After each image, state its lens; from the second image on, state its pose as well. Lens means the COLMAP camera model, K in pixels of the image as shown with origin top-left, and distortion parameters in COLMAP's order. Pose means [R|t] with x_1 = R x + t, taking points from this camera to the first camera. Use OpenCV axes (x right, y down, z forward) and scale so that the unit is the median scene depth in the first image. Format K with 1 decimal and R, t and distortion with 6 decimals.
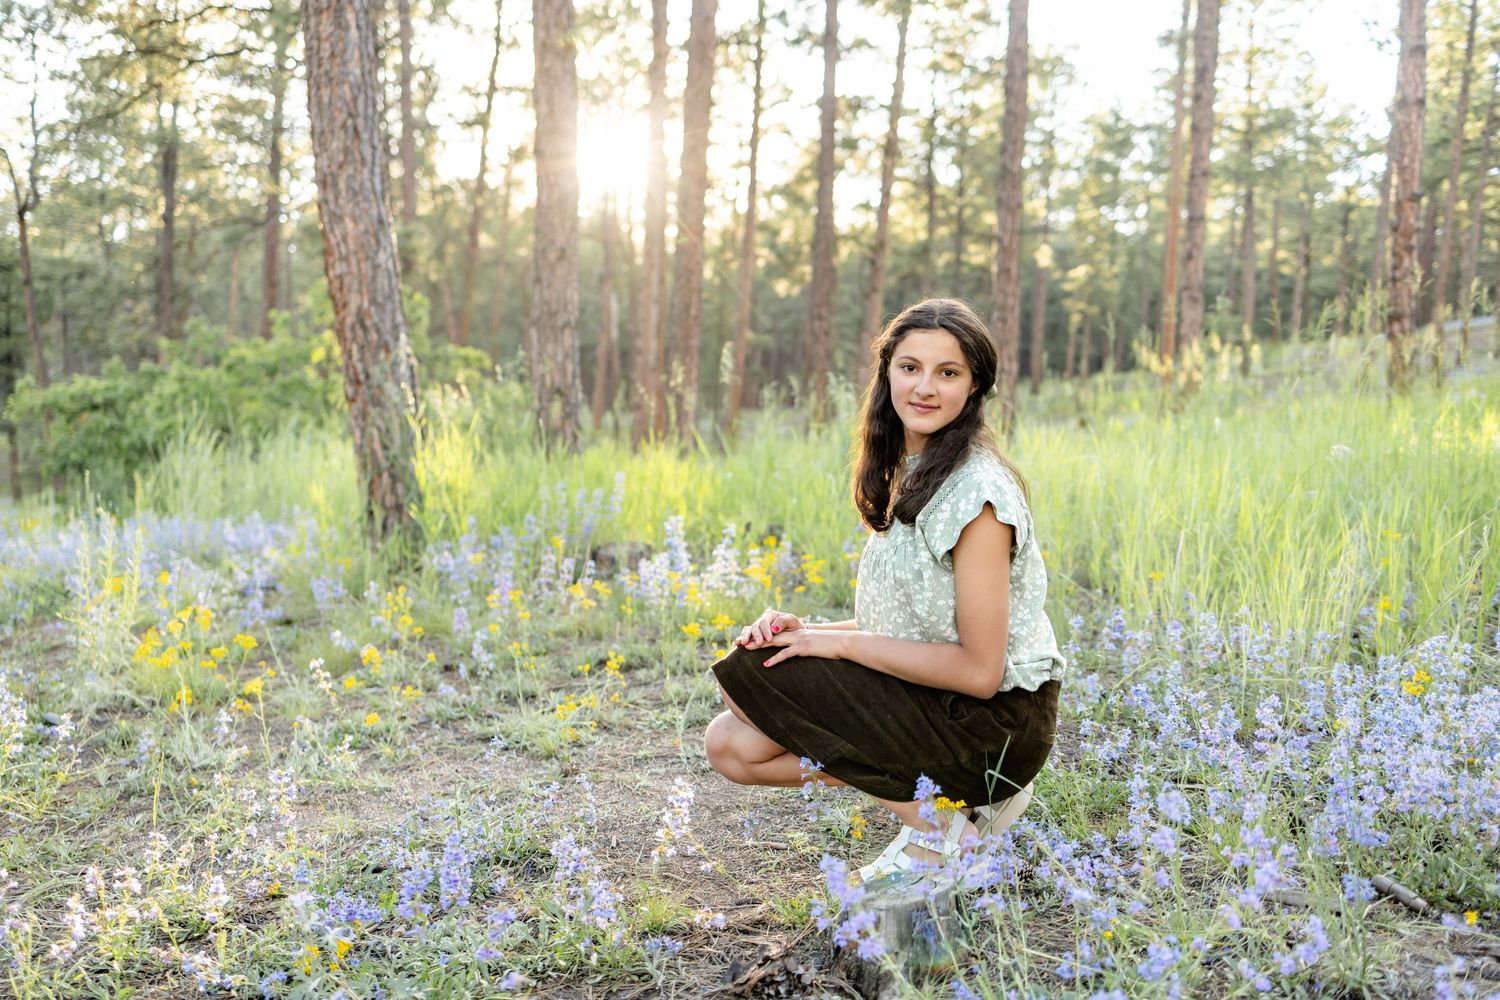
lens RADIAL K [[1513.1, 0, 750.0], [0, 1513.1, 500.0], [0, 0, 1]] dist [-0.008451, -0.009690]
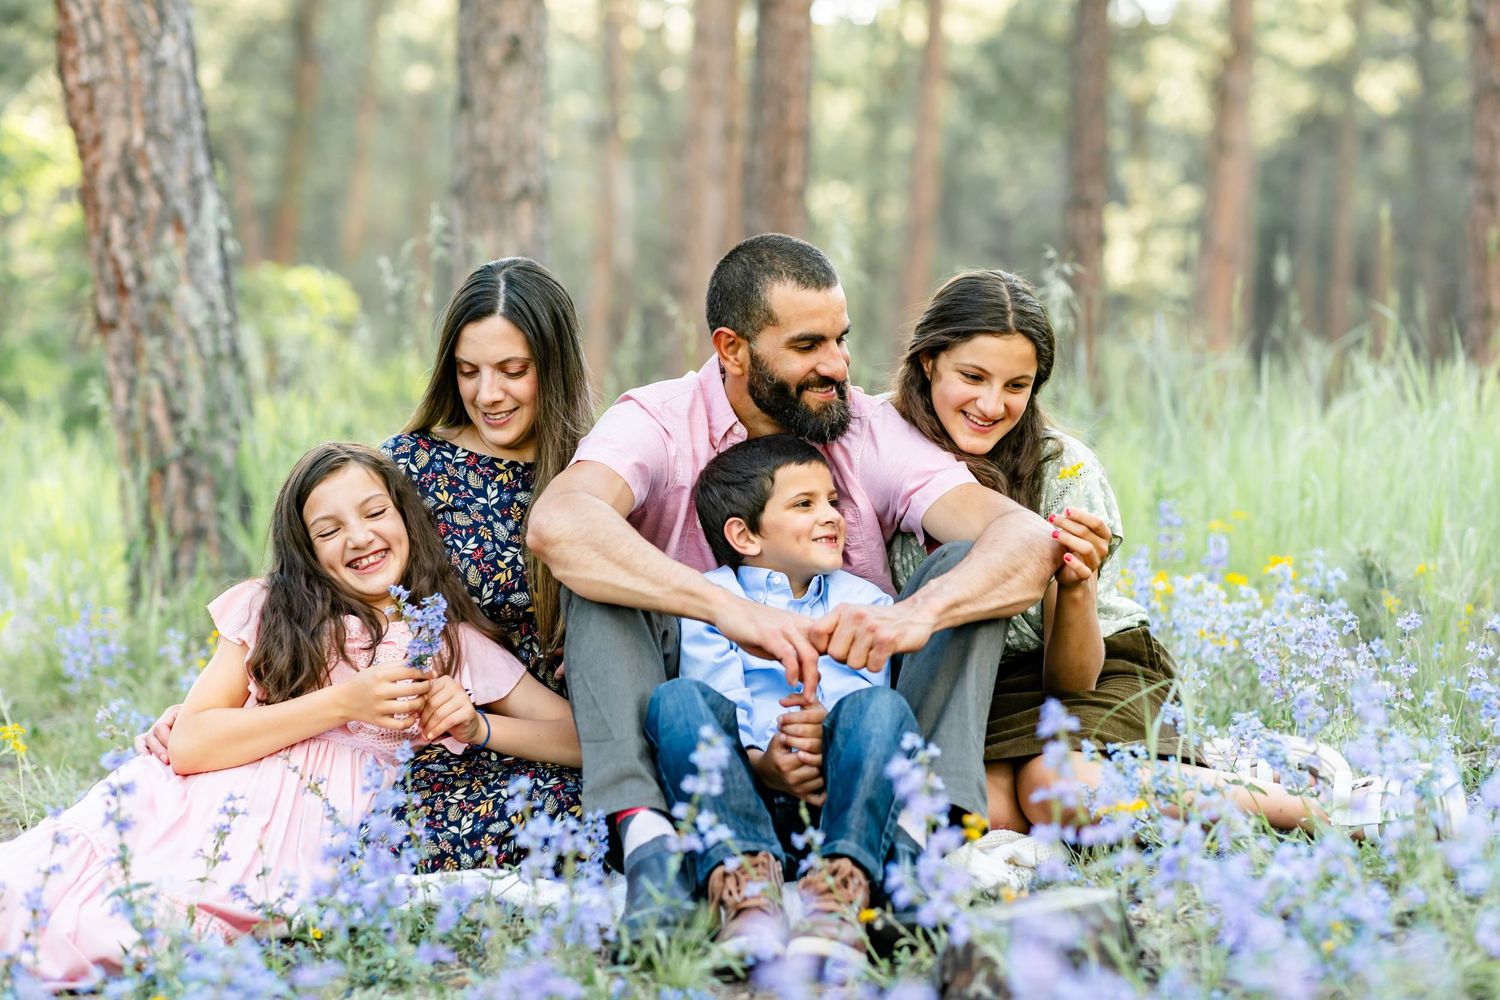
lens RADIAL K [[3876.3, 0, 750.0], [0, 3876.3, 500.0], [0, 0, 1]] dist [0.036188, 0.203903]
pose [[0.997937, -0.007650, -0.063751, 0.036268], [0.003823, 0.998195, -0.059932, 0.072852], [0.064094, 0.059565, 0.996165, -0.292038]]
